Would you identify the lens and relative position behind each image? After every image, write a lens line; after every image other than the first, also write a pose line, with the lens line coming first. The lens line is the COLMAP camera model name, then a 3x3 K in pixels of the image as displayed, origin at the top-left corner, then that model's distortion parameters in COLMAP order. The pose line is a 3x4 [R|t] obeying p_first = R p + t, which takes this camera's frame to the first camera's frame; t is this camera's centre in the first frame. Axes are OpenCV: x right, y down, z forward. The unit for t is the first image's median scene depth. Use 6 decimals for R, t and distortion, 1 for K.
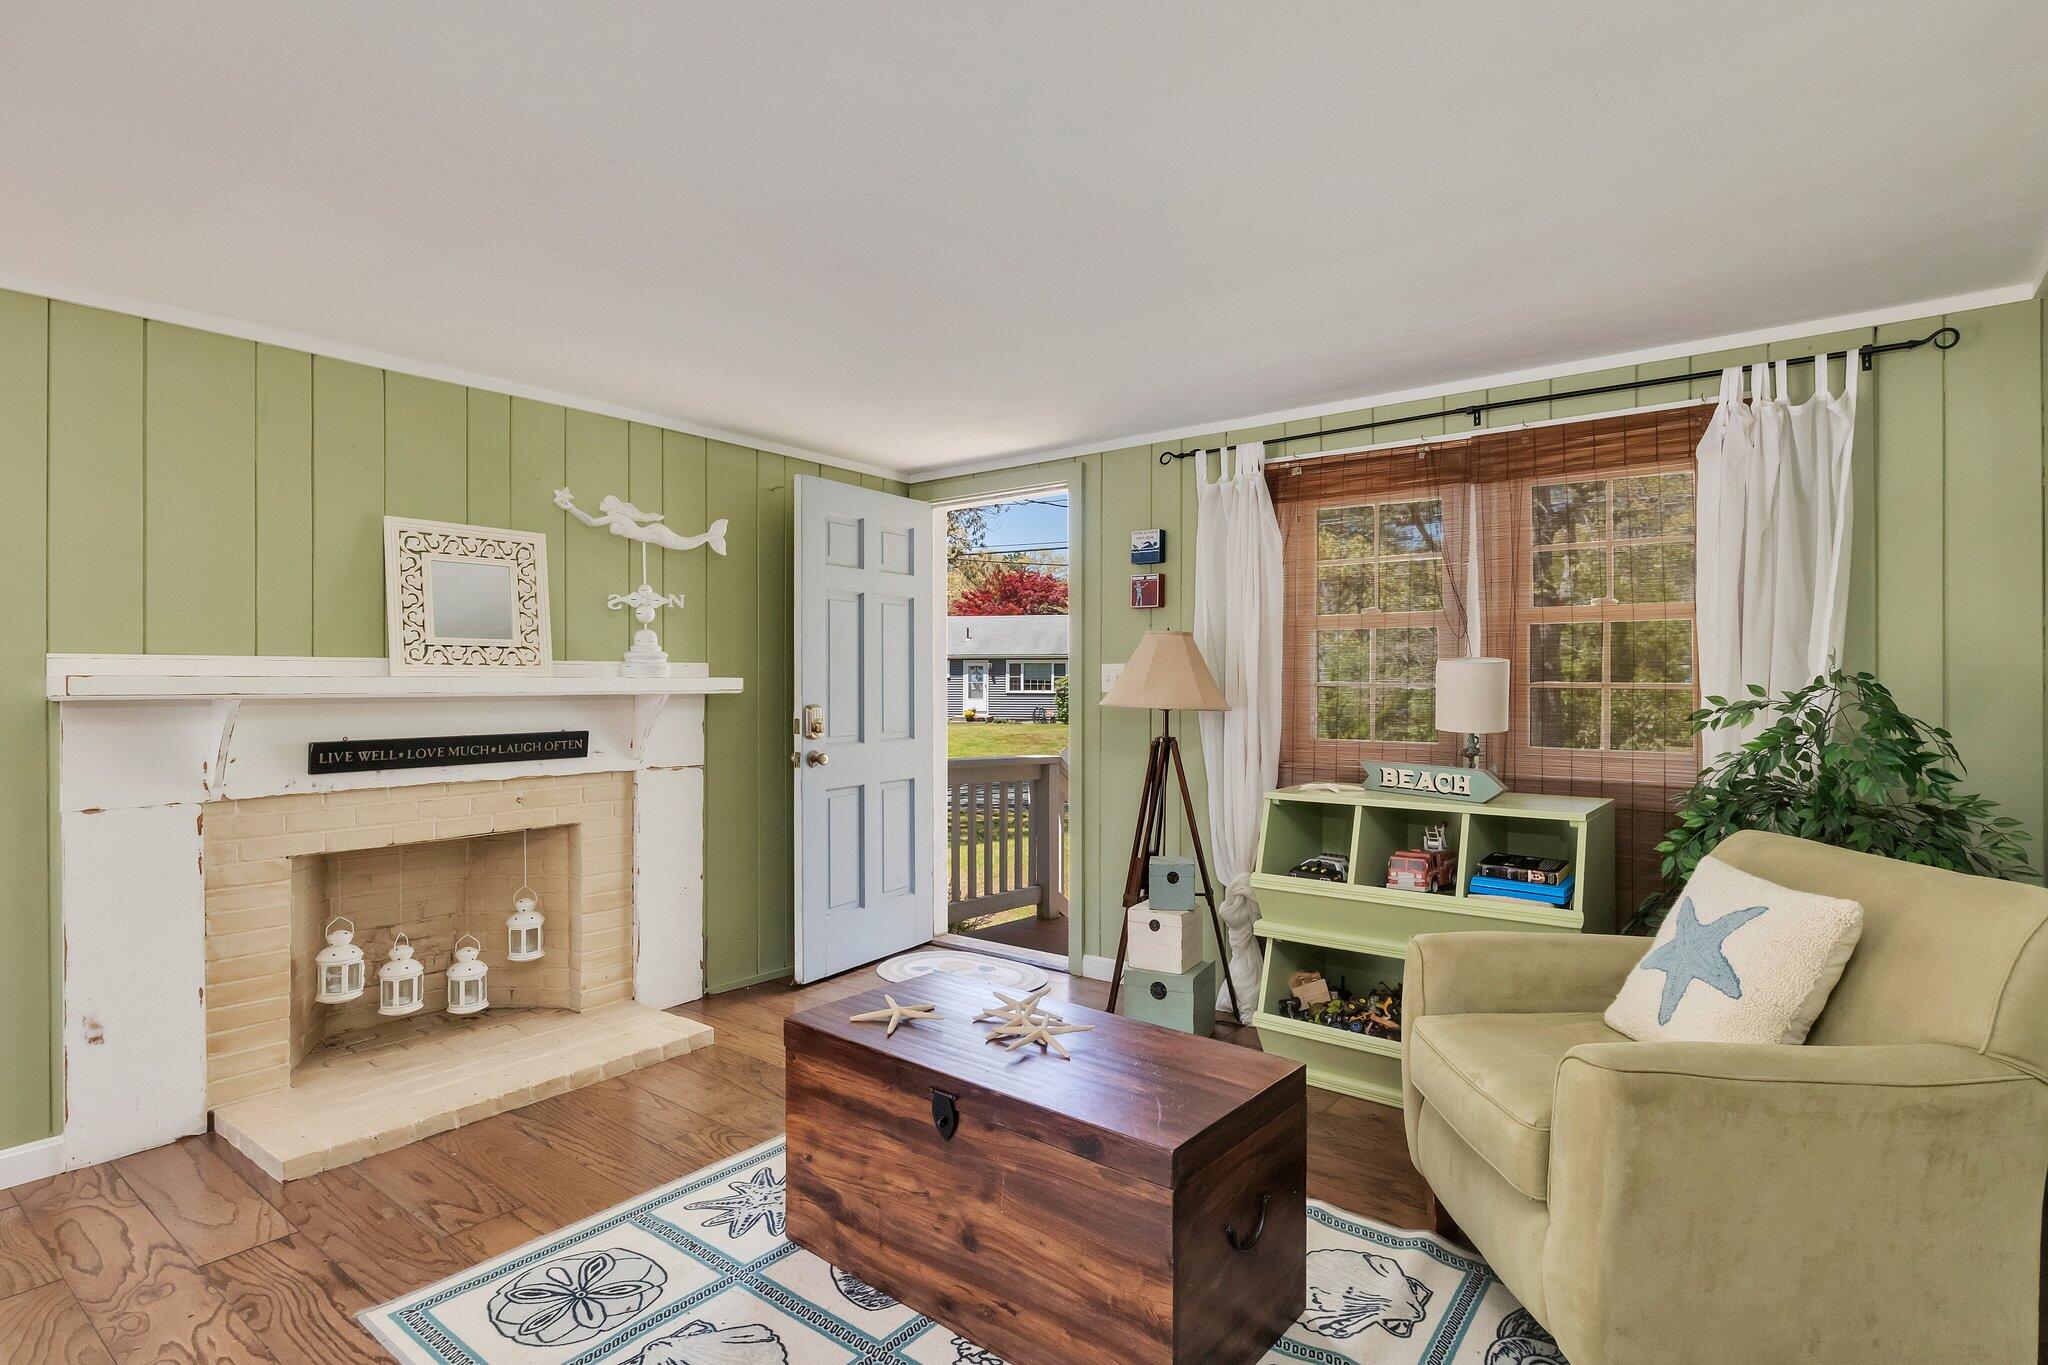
lens RADIAL K [[1033.5, 0, 1040.3], [0, 1033.5, 676.9], [0, 0, 1]] dist [-0.008286, 0.000765]
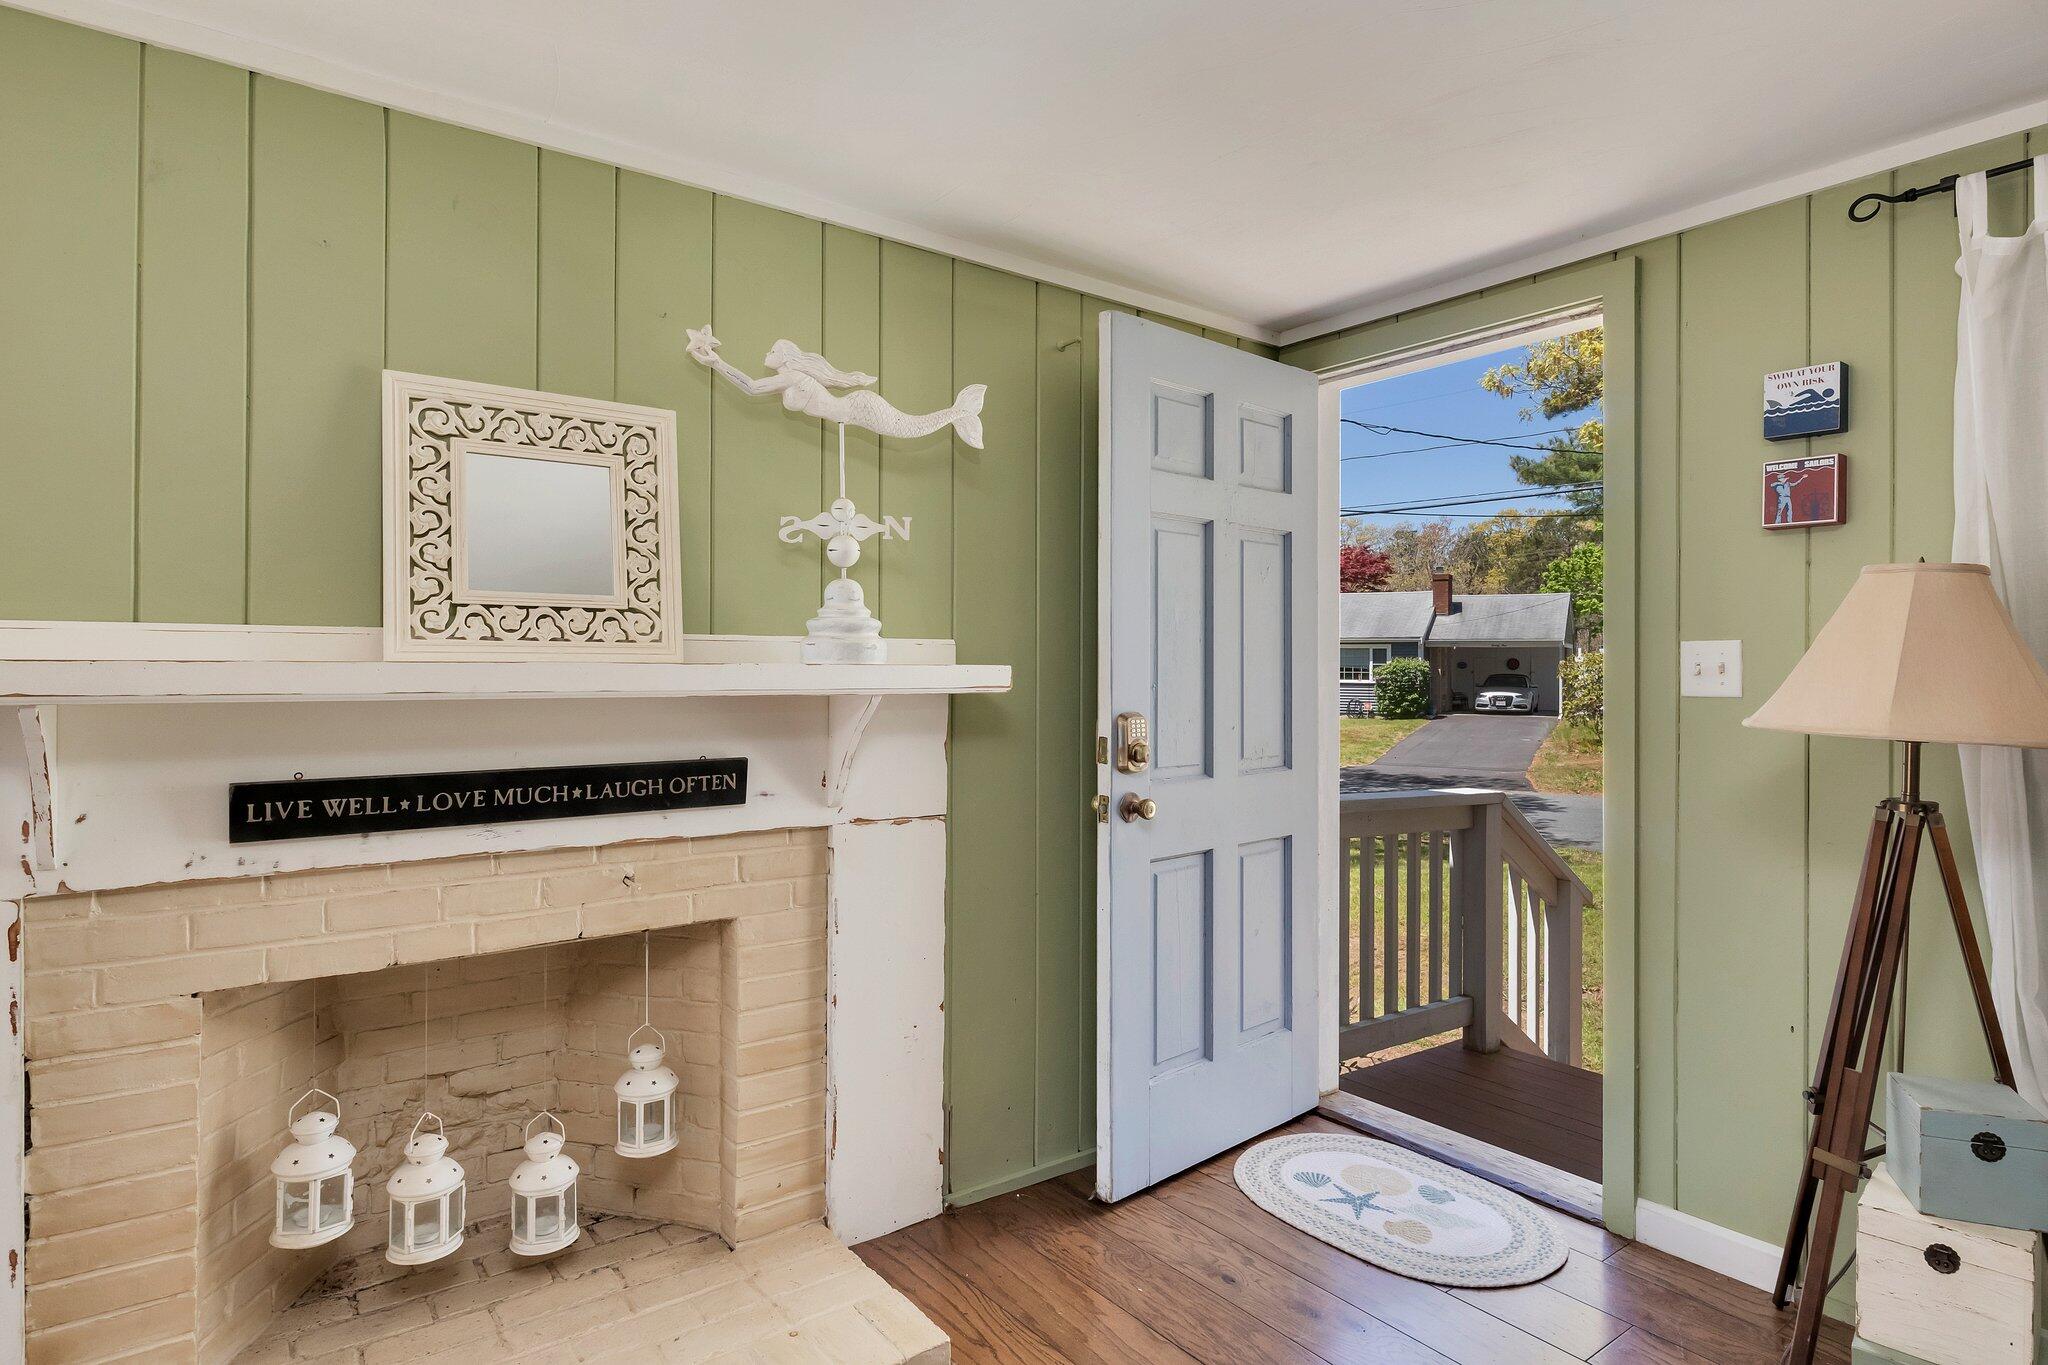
lens RADIAL K [[1112.0, 0, 1048.3], [0, 1112.0, 661.2], [0, 0, 1]] dist [-0.005620, -0.000414]
pose [[0.967079, 0.003576, -0.254453, -0.123541], [-0.003978, 0.999992, -0.001068, -0.000928], [0.254447, 0.002046, 0.967085, 0.453800]]
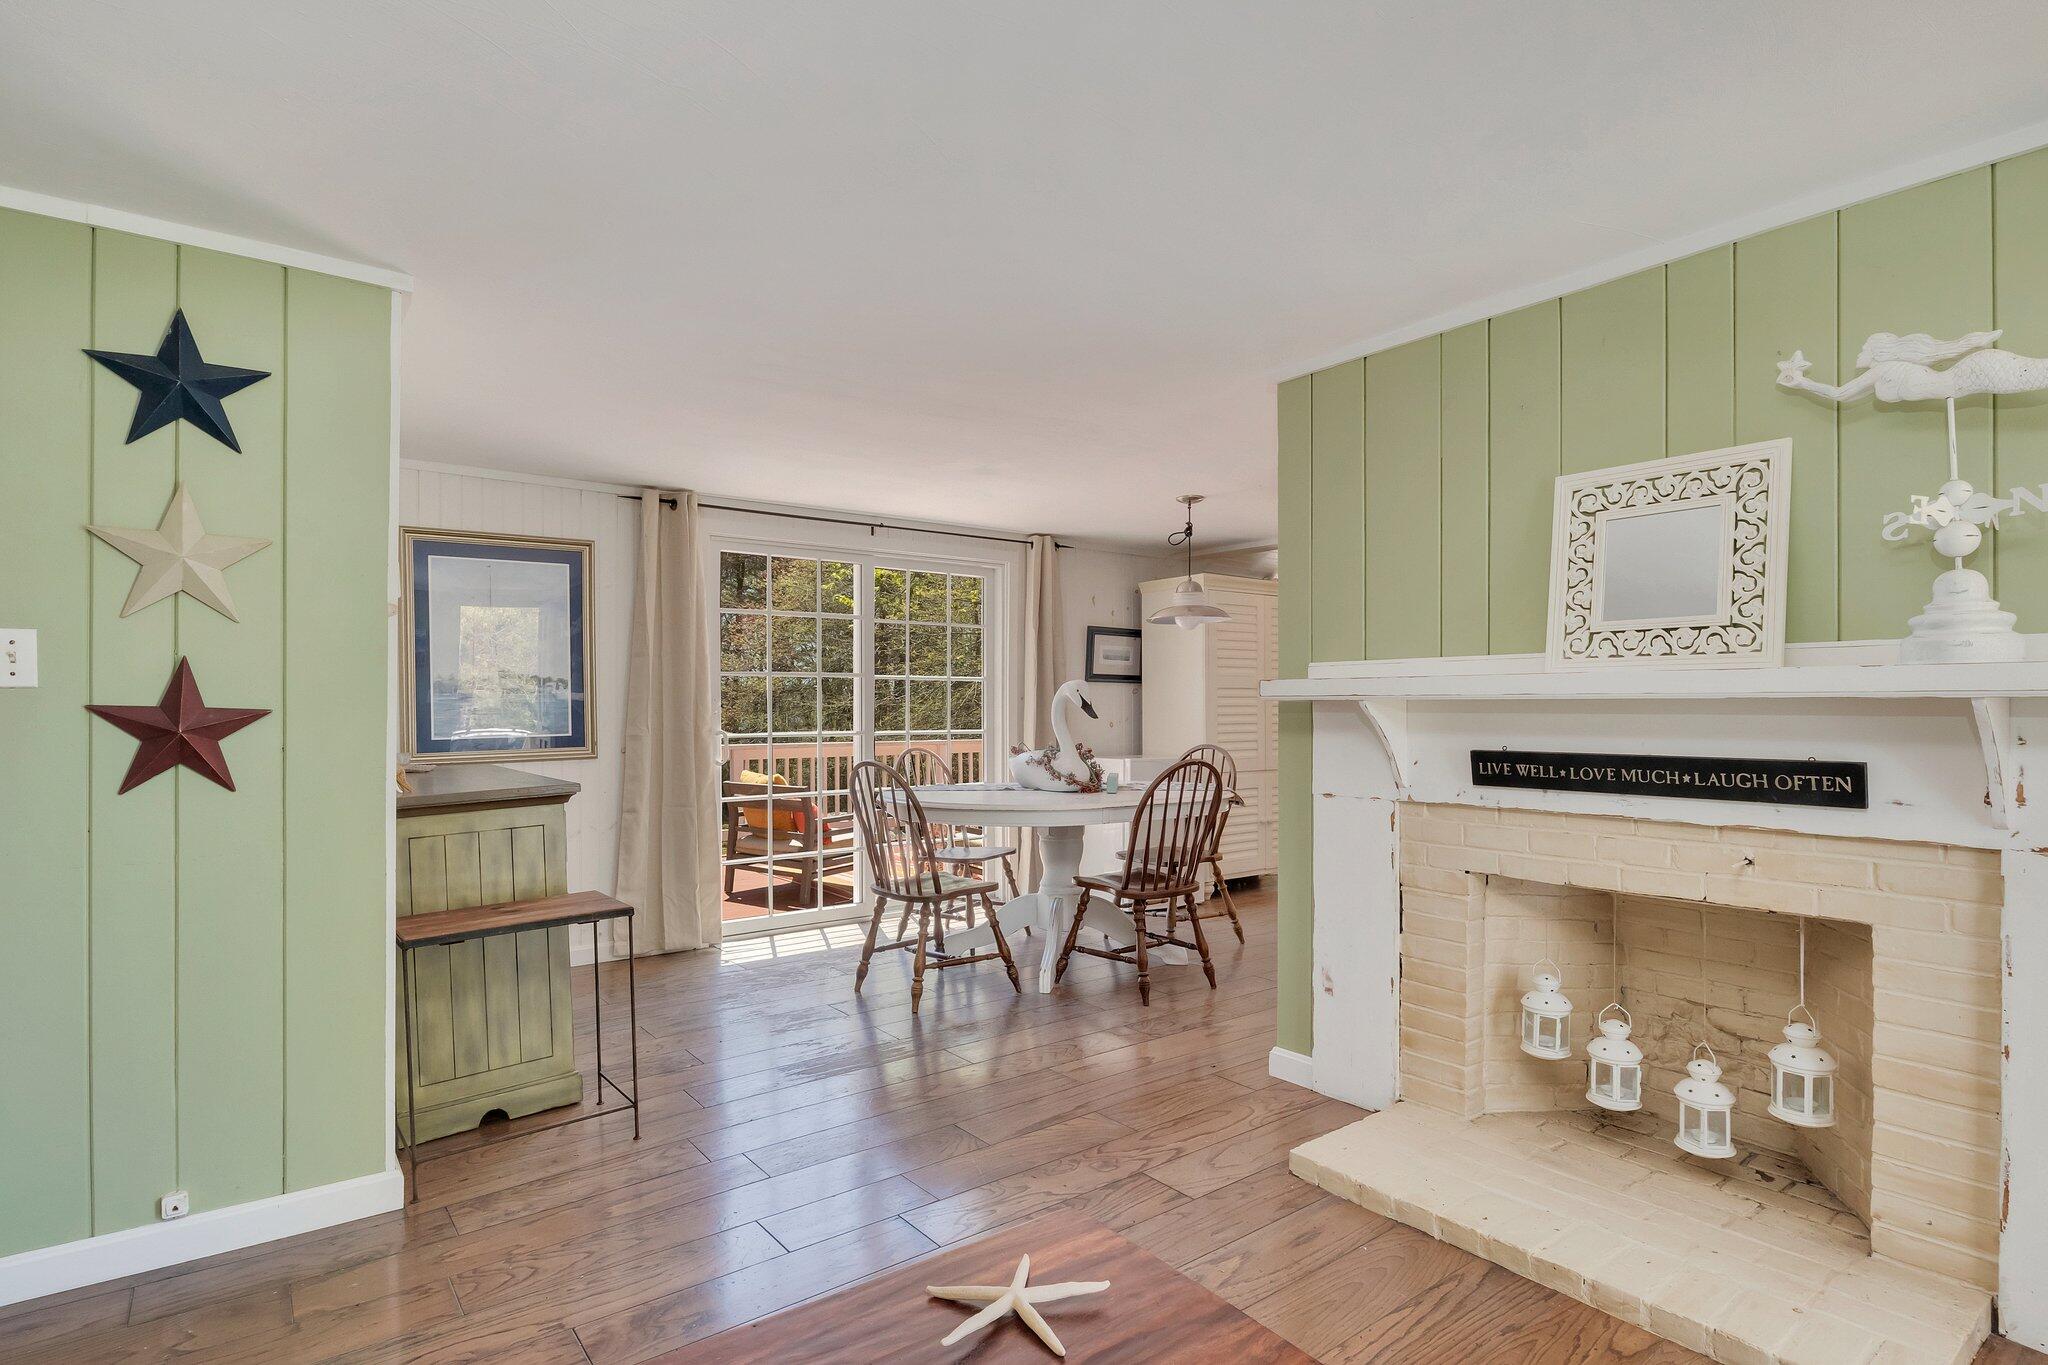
lens RADIAL K [[1033.5, 0, 1021.9], [0, 1033.5, 700.5], [0, 0, 1]] dist [-0.008286, 0.000765]
pose [[-0.257090, -0.000078, -0.966387, 0.225566], [0.007257, 0.999972, -0.002011, 0.015966], [0.966360, -0.007530, -0.257082, 0.702694]]
